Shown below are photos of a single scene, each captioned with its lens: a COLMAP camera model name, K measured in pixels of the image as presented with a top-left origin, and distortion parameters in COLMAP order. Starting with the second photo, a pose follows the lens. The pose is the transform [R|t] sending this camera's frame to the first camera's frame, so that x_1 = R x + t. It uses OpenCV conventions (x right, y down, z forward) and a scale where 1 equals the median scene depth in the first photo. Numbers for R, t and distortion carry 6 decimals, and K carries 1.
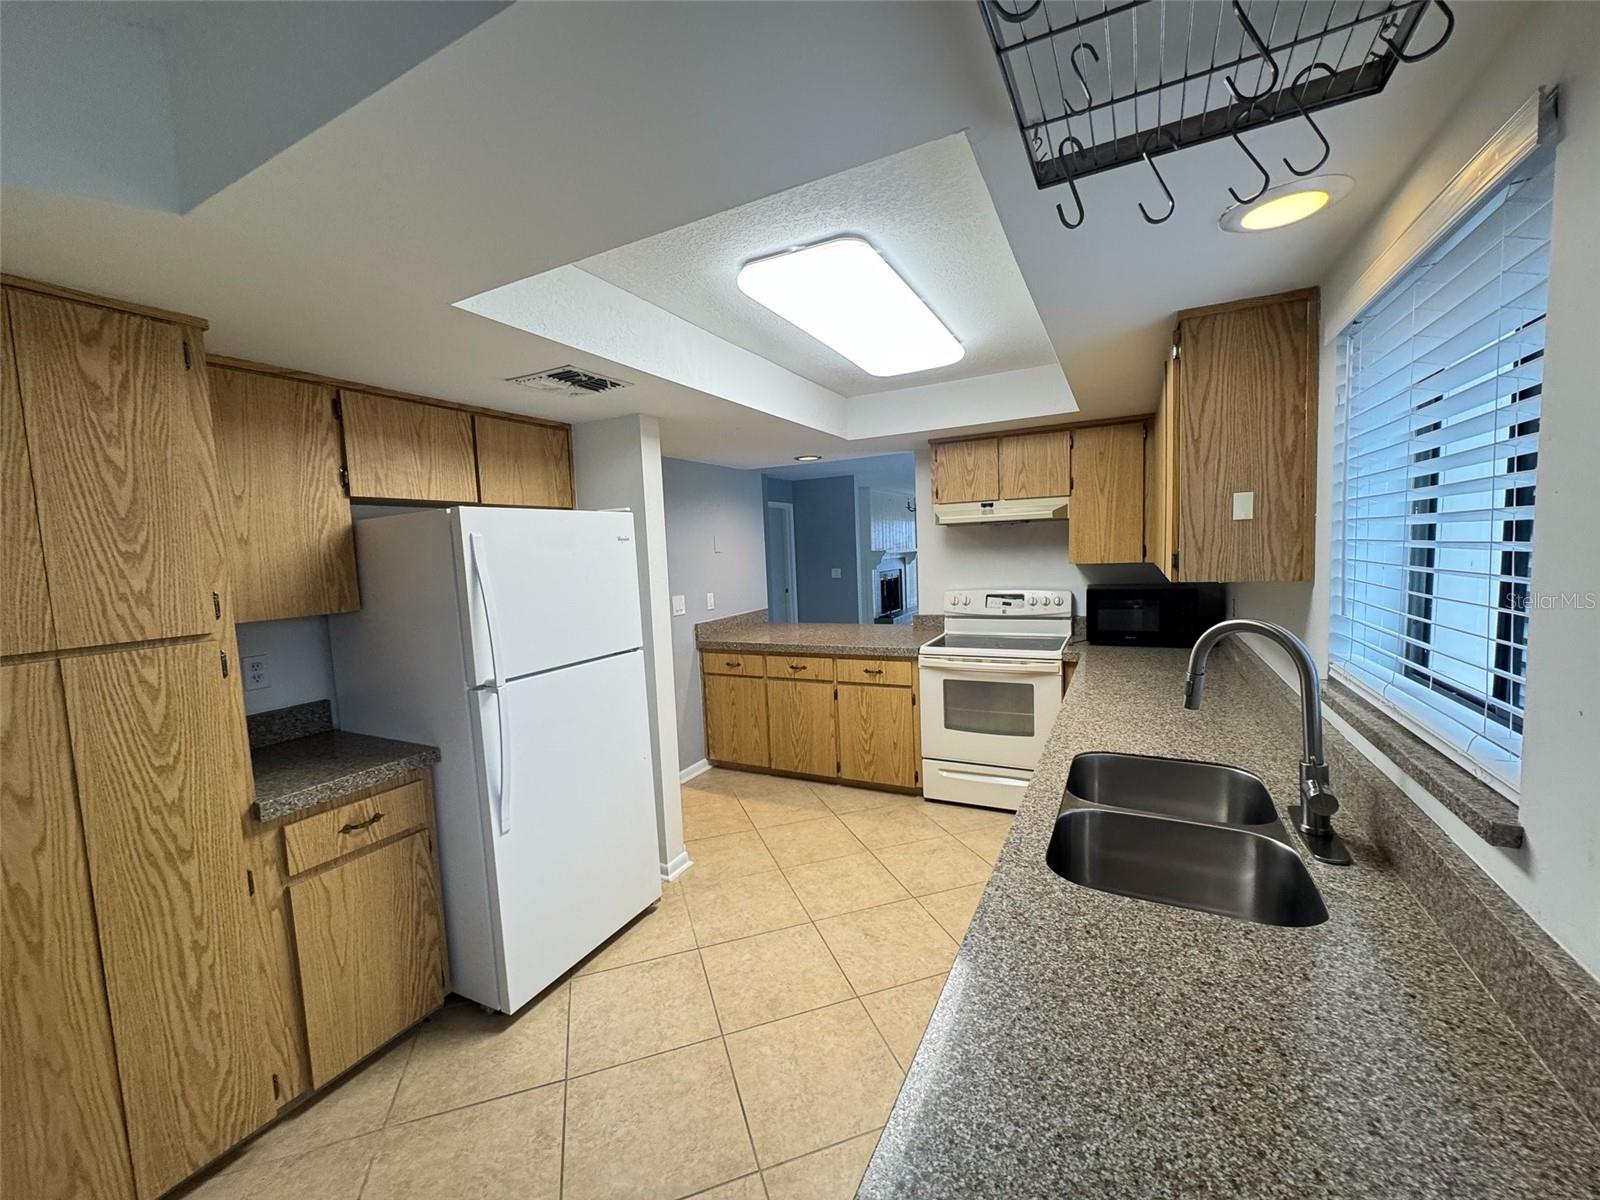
lens RADIAL K [[638.1, 0, 800.7], [0, 638.1, 602.1], [0, 0, 1]] dist [-0.002885, 0.000528]
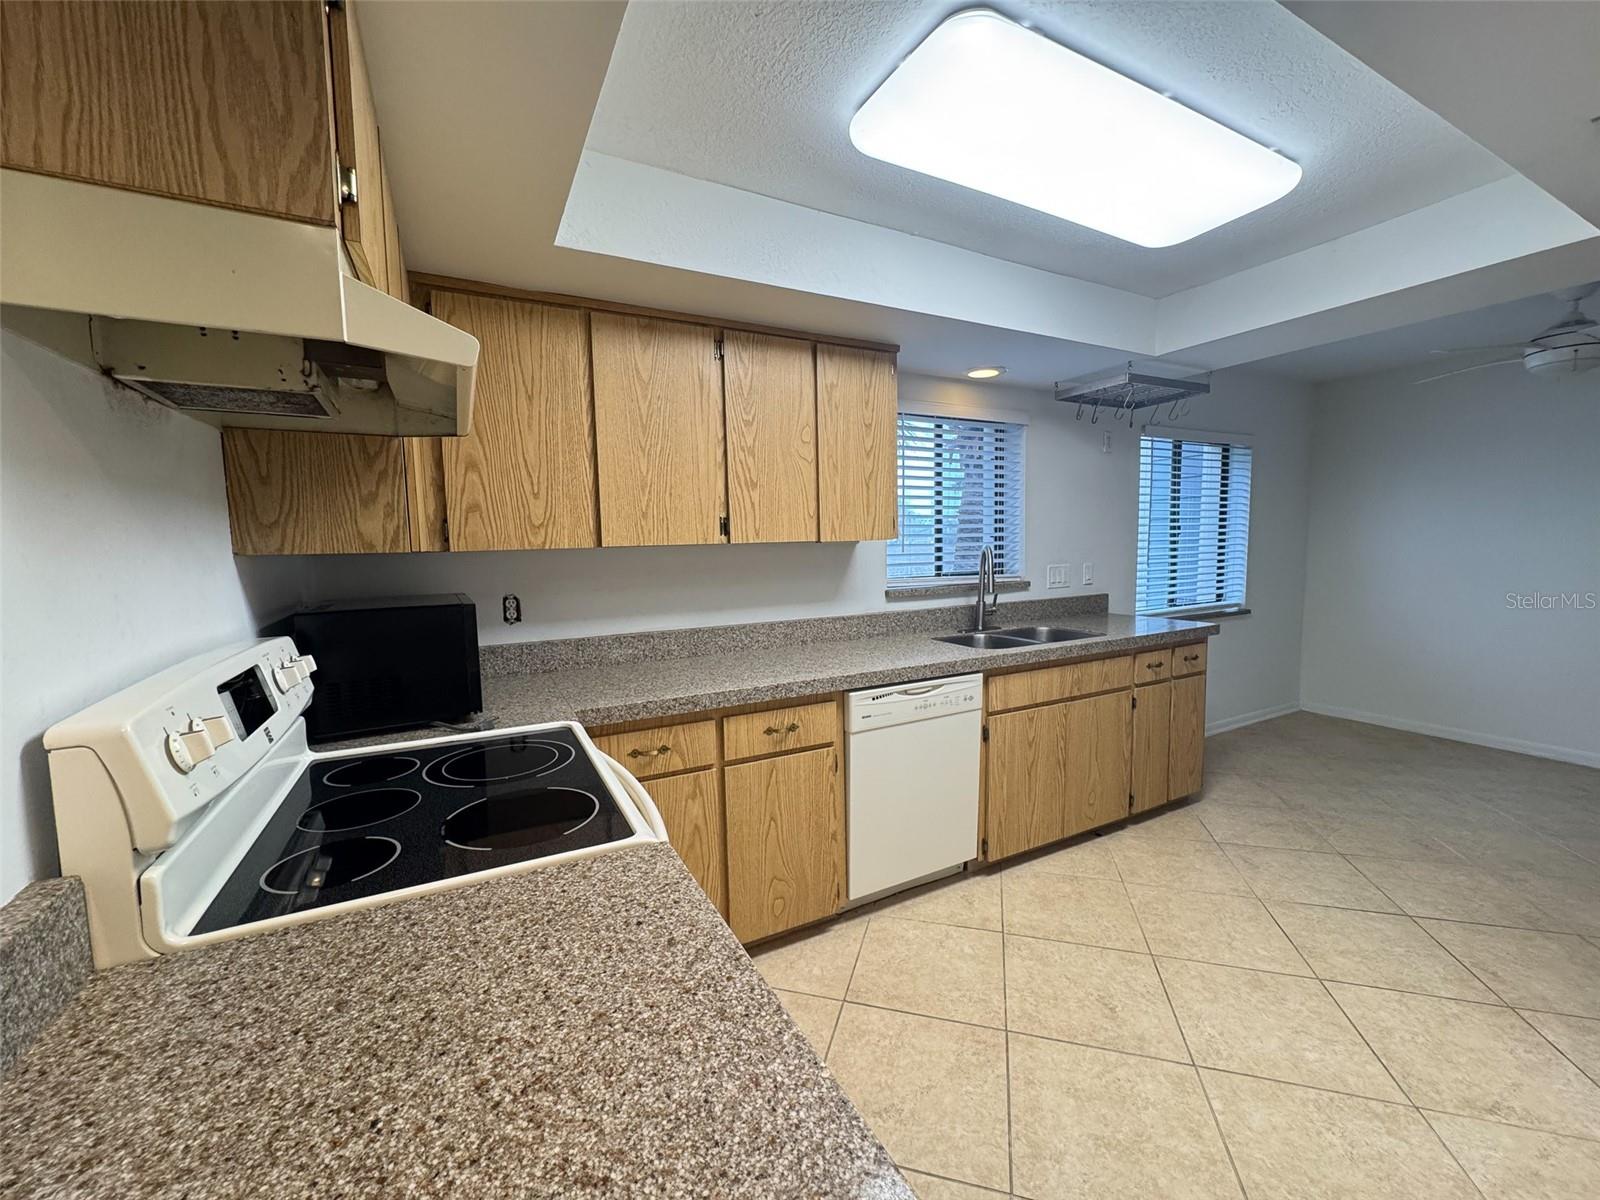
lens RADIAL K [[635.4, 0, 798.9], [0, 635.4, 598.9], [0, 0, 1]] dist [-0.002653, 0.000118]
pose [[-0.817054, 0.006037, 0.576529, -0.016183], [0.103834, 0.985137, 0.136838, -0.051417], [-0.567134, 0.171667, -0.805537, 1.003491]]
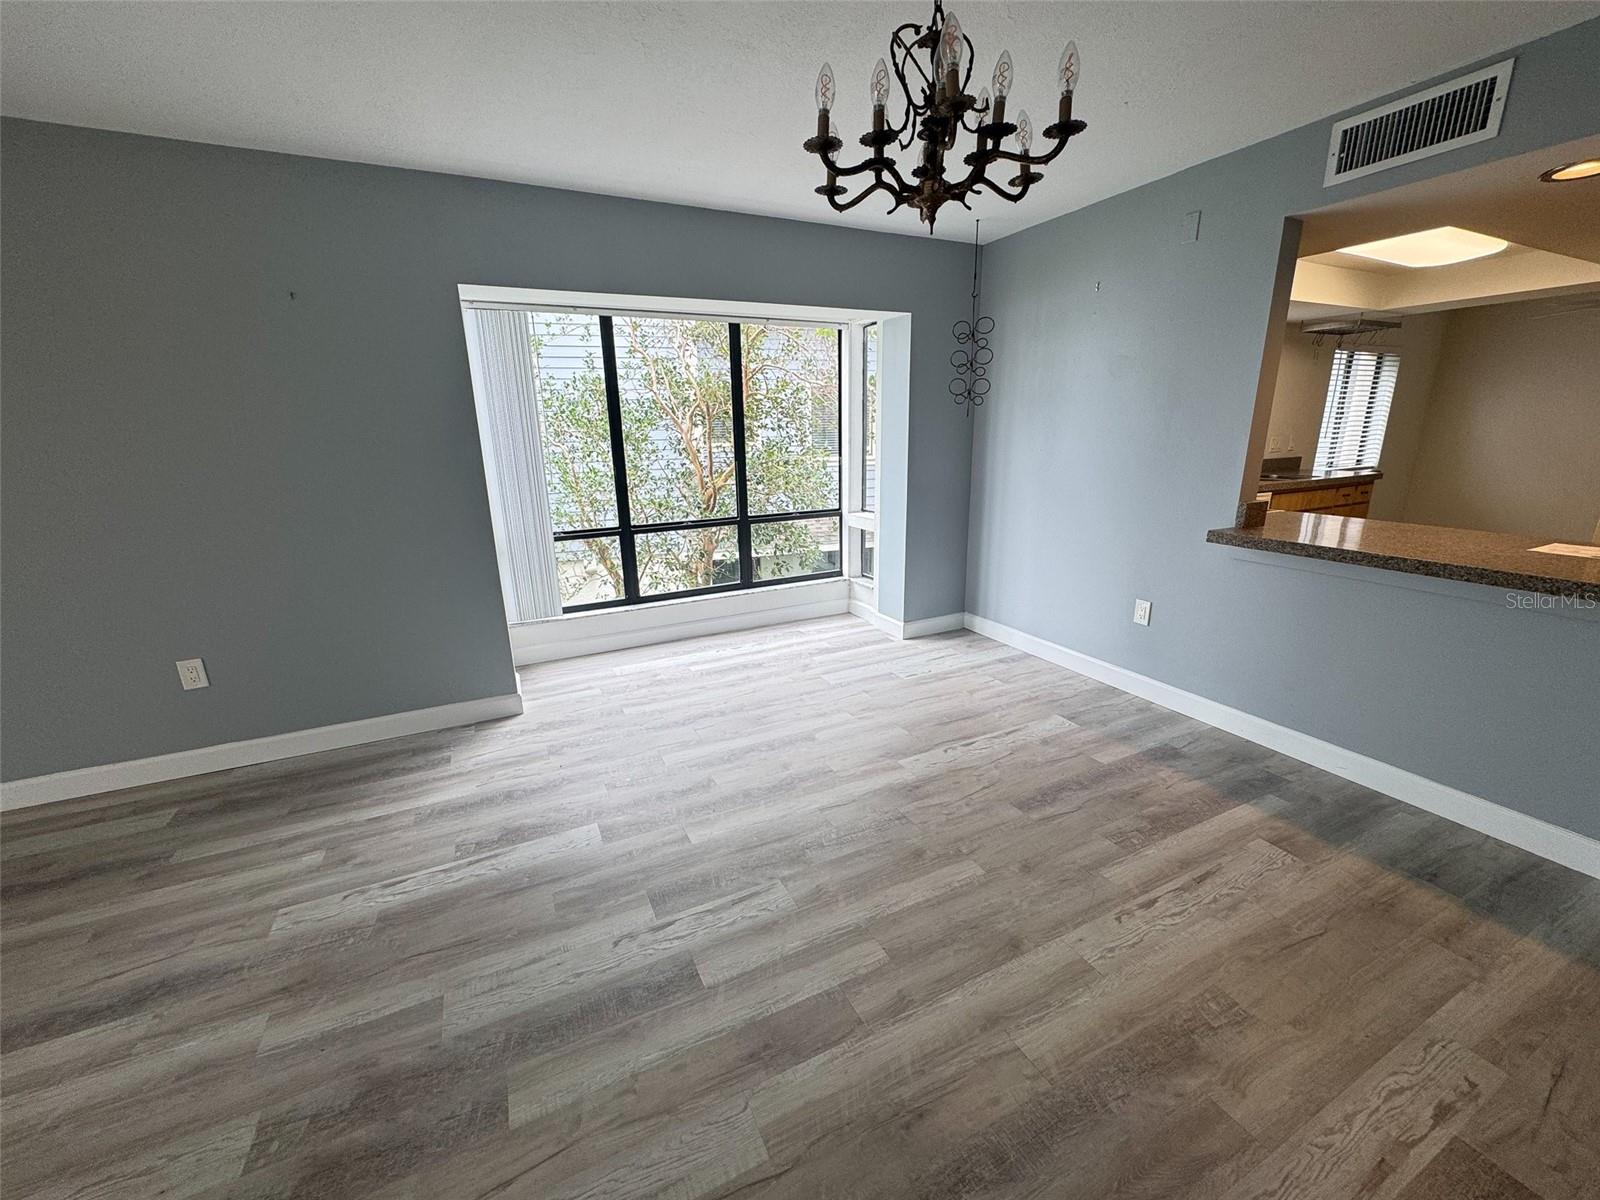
lens RADIAL K [[635.4, 0, 798.9], [0, 635.4, 598.9], [0, 0, 1]] dist [-0.002653, 0.000118]
pose [[-0.801396, -0.103705, 0.589075, 0.172091], [0.102263, 0.946598, 0.305768, -0.134857], [-0.589327, 0.305282, -0.747995, 1.862601]]
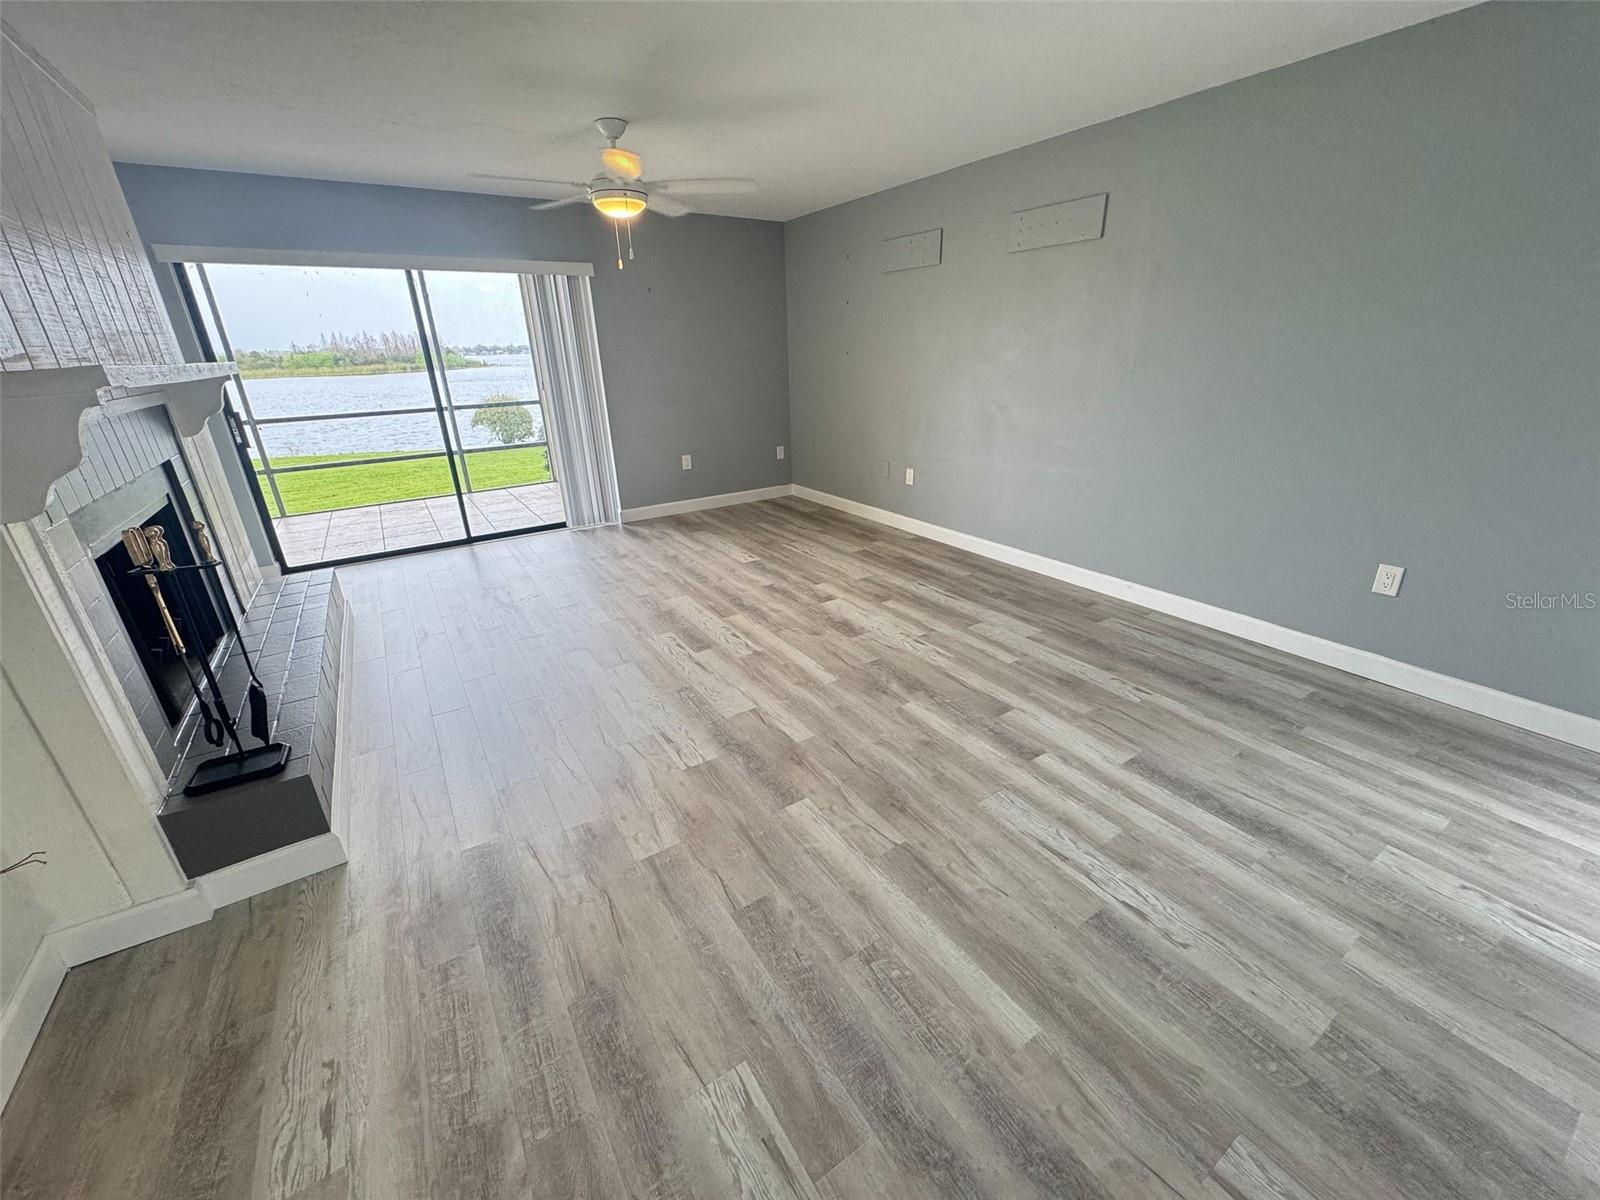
lens RADIAL K [[635.4, 0, 798.9], [0, 635.4, 598.9], [0, 0, 1]] dist [-0.002653, 0.000118]
pose [[0.494734, -0.298641, 0.816120, 0.202501], [0.081169, 0.950874, 0.298747, -0.152367], [-0.865246, -0.081557, 0.494670, 1.963495]]
